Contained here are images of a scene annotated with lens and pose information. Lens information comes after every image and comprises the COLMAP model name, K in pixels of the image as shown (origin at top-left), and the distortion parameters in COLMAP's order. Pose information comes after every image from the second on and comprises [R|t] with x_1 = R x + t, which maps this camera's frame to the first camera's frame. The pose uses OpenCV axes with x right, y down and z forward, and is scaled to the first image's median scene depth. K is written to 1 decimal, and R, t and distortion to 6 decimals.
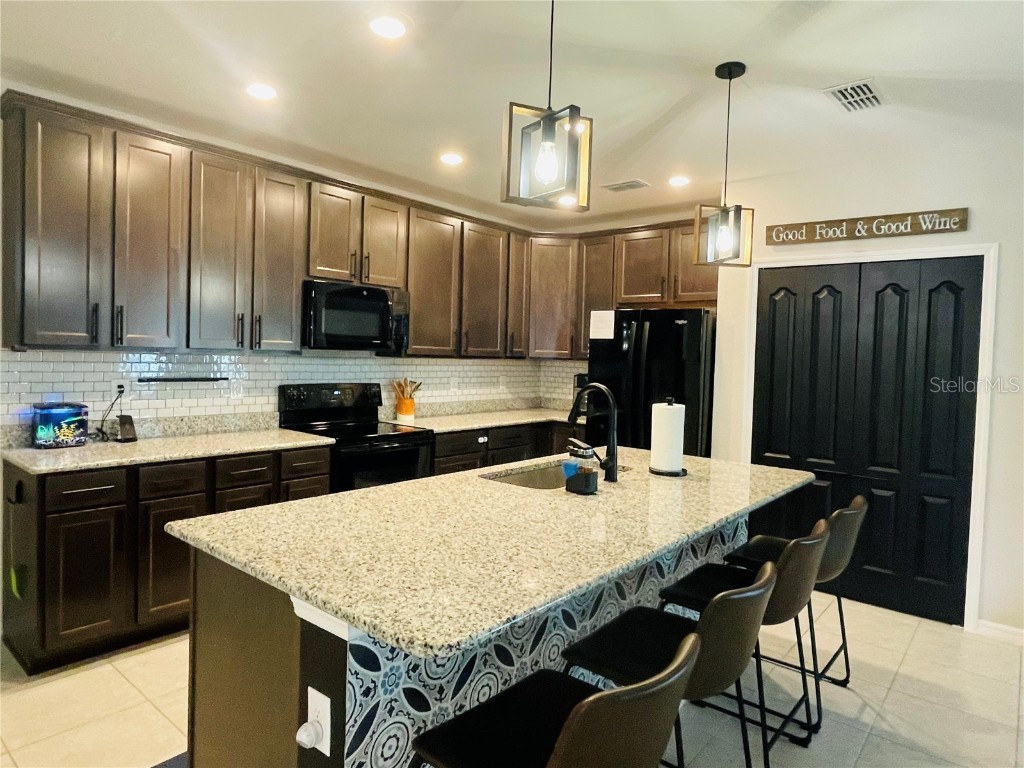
lens RADIAL K [[630.1, 0, 510.0], [0, 630.1, 379.9], [0, 0, 1]] dist [0.001087, 0.000501]
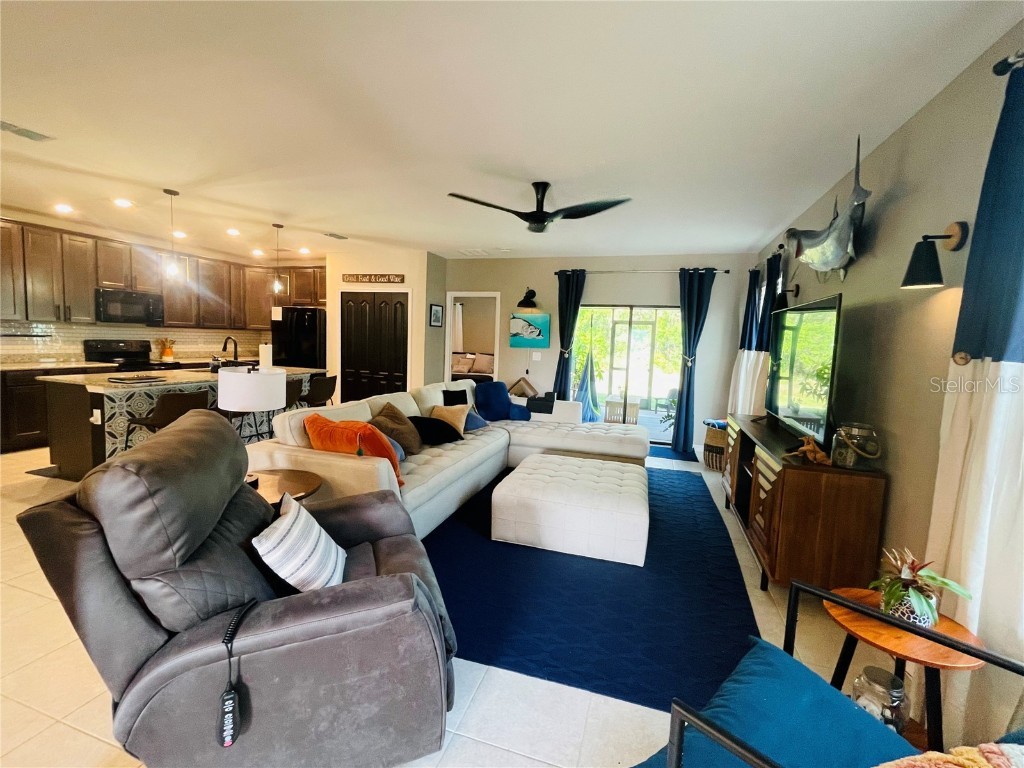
lens RADIAL K [[453.4, 0, 509.9], [0, 453.4, 382.0], [0, 0, 1]] dist [-0.002180, -0.000315]
pose [[0.924239, -0.029516, 0.380672, 0.337798], [0.003822, 0.997673, 0.068076, 0.049285], [-0.381796, -0.061463, 0.922201, -0.860908]]
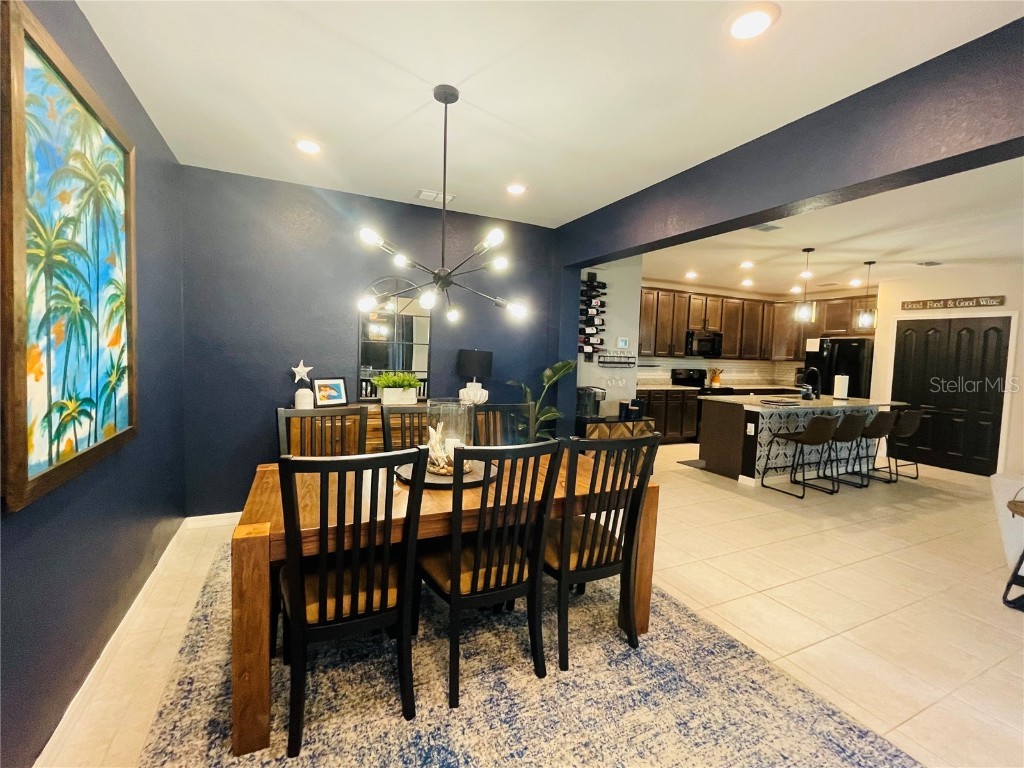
lens RADIAL K [[453.4, 0, 510.1], [0, 453.4, 380.6], [0, 0, 1]] dist [-0.002180, -0.000315]
pose [[0.910208, 0.026256, -0.413317, -0.193804], [-0.022683, 0.999651, 0.013550, 0.047818], [0.413529, -0.002958, 0.910486, -1.071751]]
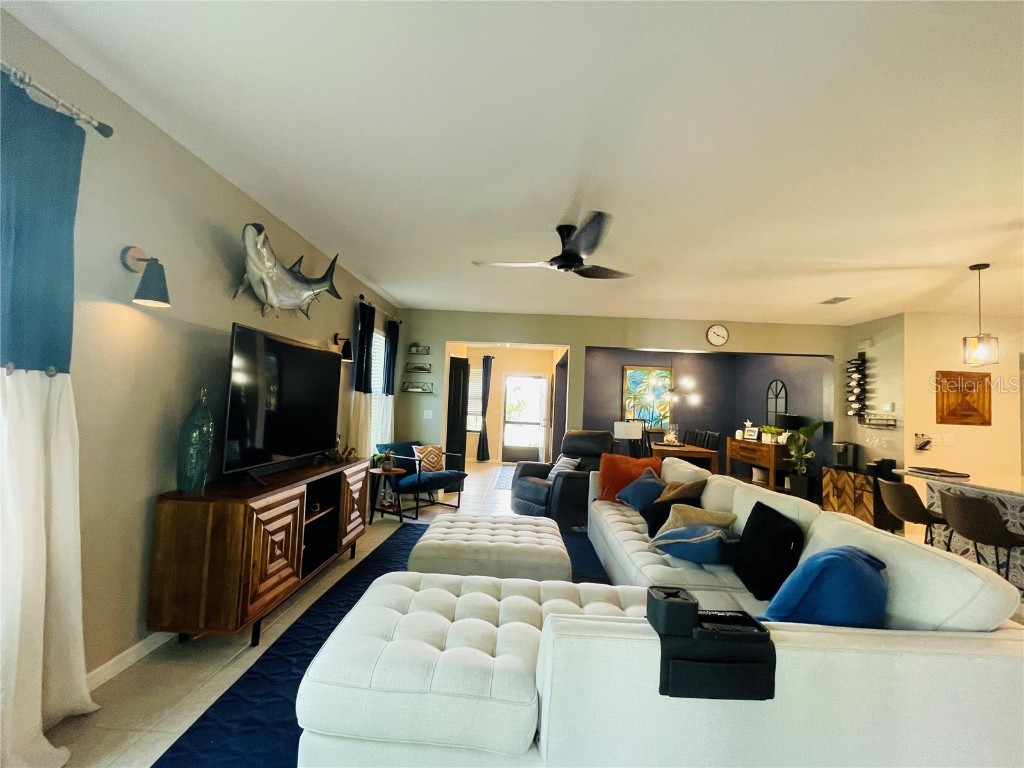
lens RADIAL K [[453.4, 0, 510.3], [0, 453.4, 383.2], [0, 0, 1]] dist [-0.002180, -0.000315]
pose [[-0.775805, -0.097663, -0.623368, 2.072487], [-0.096339, 0.994699, -0.035942, 0.038824], [0.623574, 0.032170, -0.781102, 1.356119]]
